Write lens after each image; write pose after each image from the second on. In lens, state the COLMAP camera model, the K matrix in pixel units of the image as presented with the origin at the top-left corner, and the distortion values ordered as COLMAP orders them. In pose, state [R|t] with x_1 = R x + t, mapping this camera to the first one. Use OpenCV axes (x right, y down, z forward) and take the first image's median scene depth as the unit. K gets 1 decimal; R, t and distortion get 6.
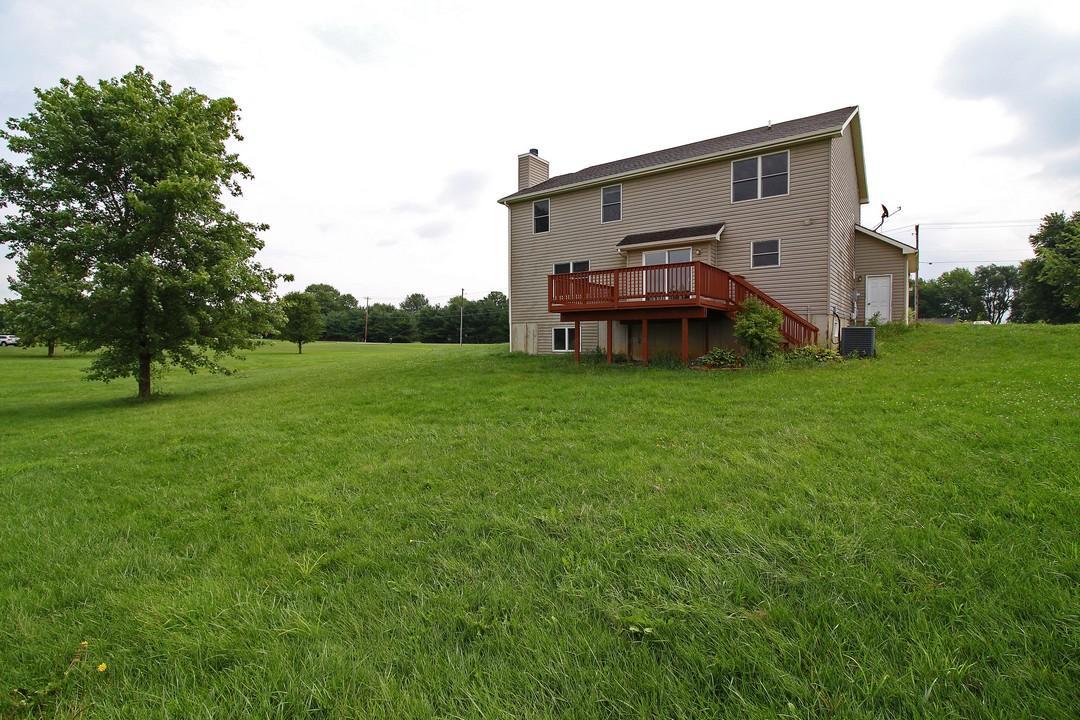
lens RADIAL K [[512.2, 0, 541.4], [0, 512.2, 358.6], [0, 0, 1]] dist [-0.016915, -0.005813]
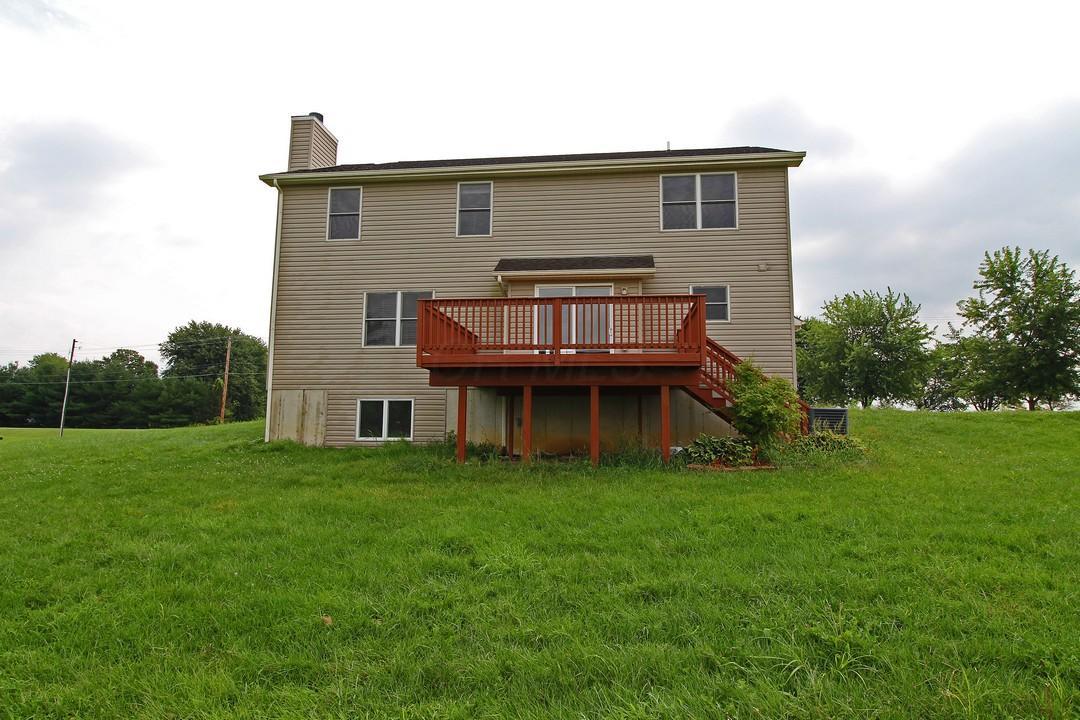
lens RADIAL K [[629.6, 0, 540.0], [0, 629.6, 354.9], [0, 0, 1]] dist [-0.004712, -0.001210]
pose [[0.868121, 0.068834, 0.491557, -0.157229], [0.006034, 0.988801, -0.149121, -0.002134], [-0.496317, 0.132421, 0.857983, 0.283379]]
